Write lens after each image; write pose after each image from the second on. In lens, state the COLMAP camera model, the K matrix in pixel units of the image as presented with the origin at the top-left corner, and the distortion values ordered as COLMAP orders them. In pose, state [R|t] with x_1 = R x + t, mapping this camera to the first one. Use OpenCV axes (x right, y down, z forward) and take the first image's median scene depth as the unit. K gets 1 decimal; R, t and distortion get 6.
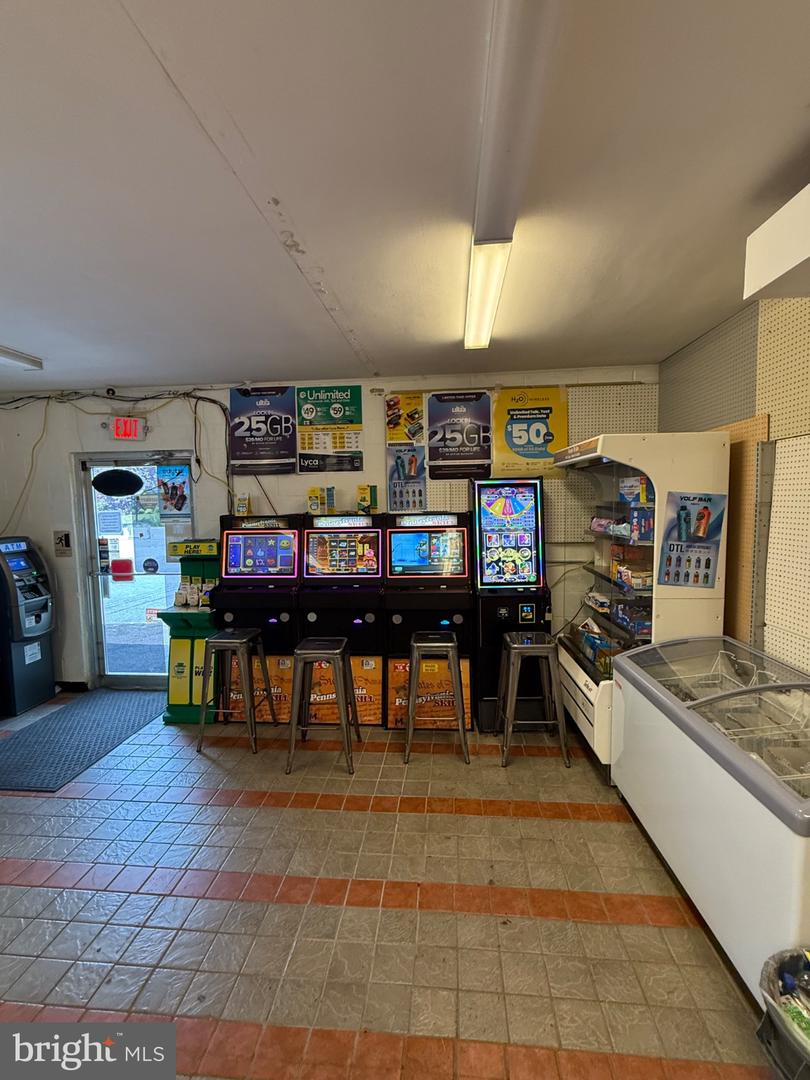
lens RADIAL K [[490.3, 0, 402.3], [0, 490.3, 545.1], [0, 0, 1]] dist [-0.001151, 0.001055]
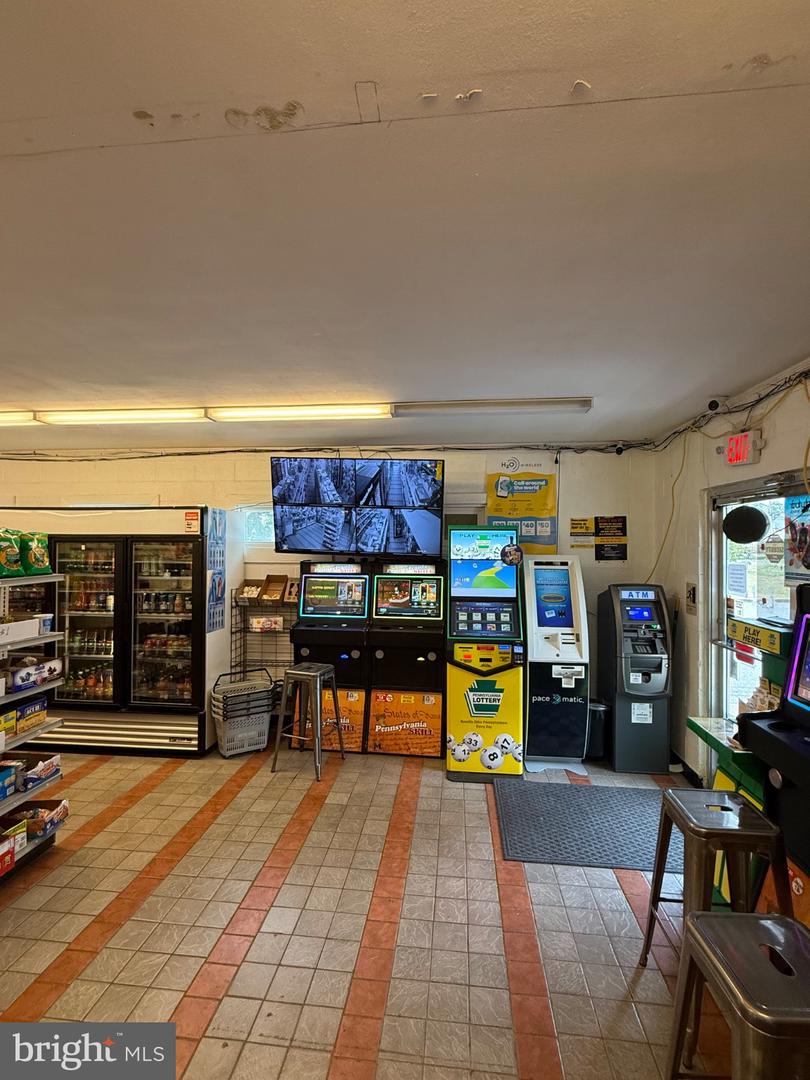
lens RADIAL K [[490.3, 0, 401.2], [0, 490.3, 540.5], [0, 0, 1]] dist [-0.001151, 0.001055]
pose [[-0.032030, 0.006200, -0.999468, 0.173660], [-0.104532, 0.994476, 0.009519, -0.063029], [0.994006, 0.104781, -0.031205, 0.567006]]
